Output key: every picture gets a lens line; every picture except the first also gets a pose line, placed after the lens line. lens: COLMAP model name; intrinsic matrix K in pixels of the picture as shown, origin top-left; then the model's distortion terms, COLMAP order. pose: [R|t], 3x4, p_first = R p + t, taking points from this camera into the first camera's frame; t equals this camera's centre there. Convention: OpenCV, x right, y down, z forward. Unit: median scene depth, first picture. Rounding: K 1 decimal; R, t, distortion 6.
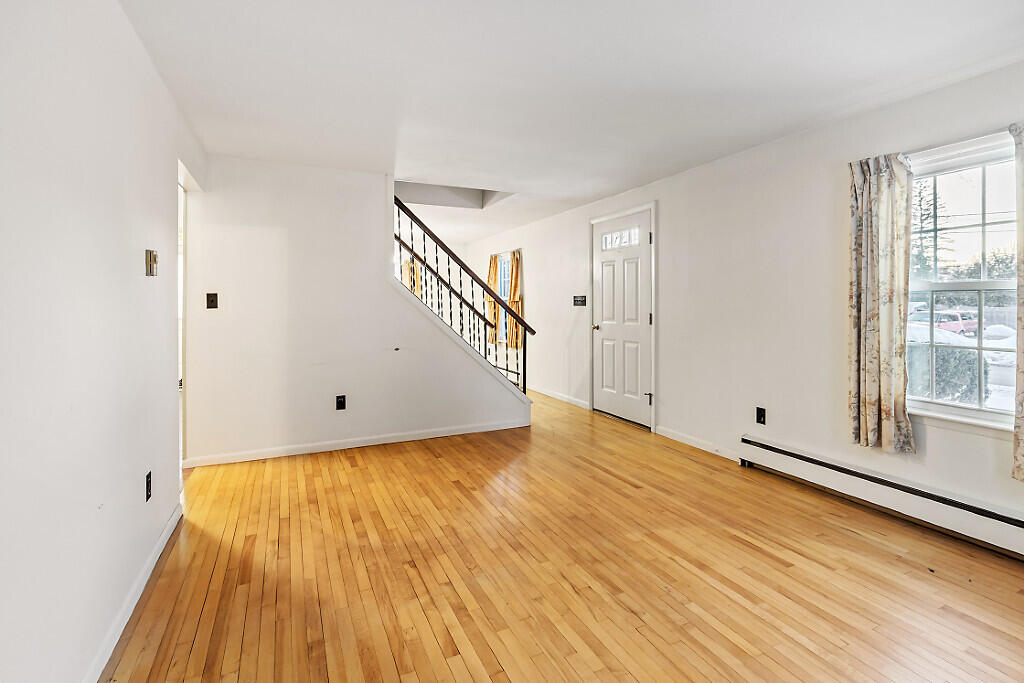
lens RADIAL K [[471.8, 0, 513.3], [0, 471.8, 304.6], [0, 0, 1]] dist [0.009995, 0.000146]
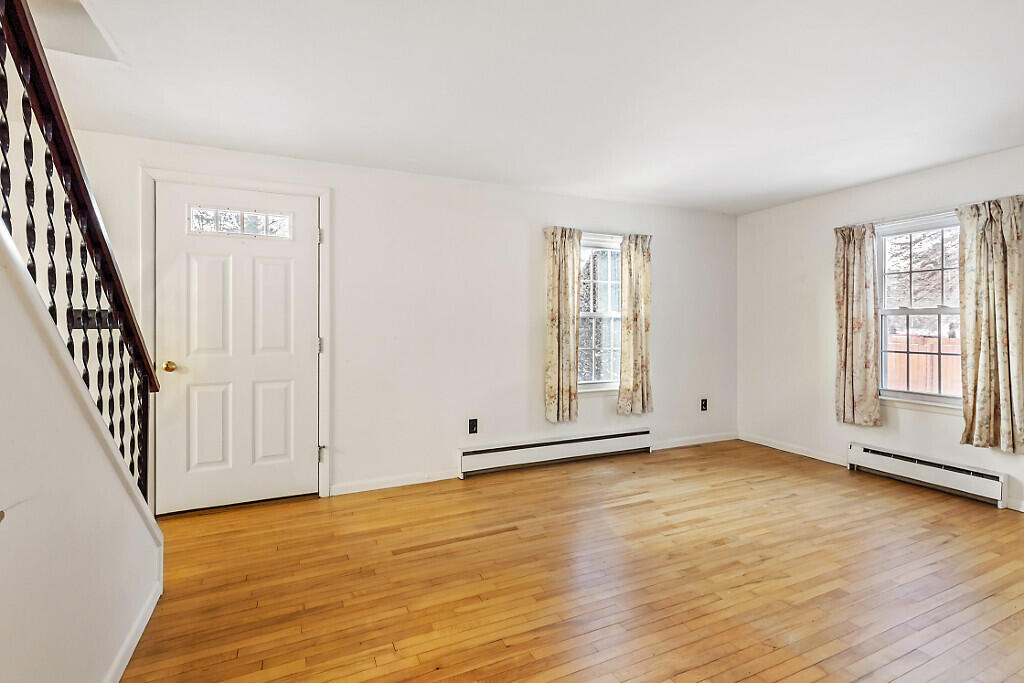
lens RADIAL K [[471.8, 0, 504.2], [0, 471.8, 323.0], [0, 0, 1]] dist [0.009995, 0.000146]
pose [[0.026795, 0.002246, 0.999638, -0.731503], [0.003890, 0.999990, -0.002351, -0.004028], [-0.999633, 0.003951, 0.026786, 1.138861]]
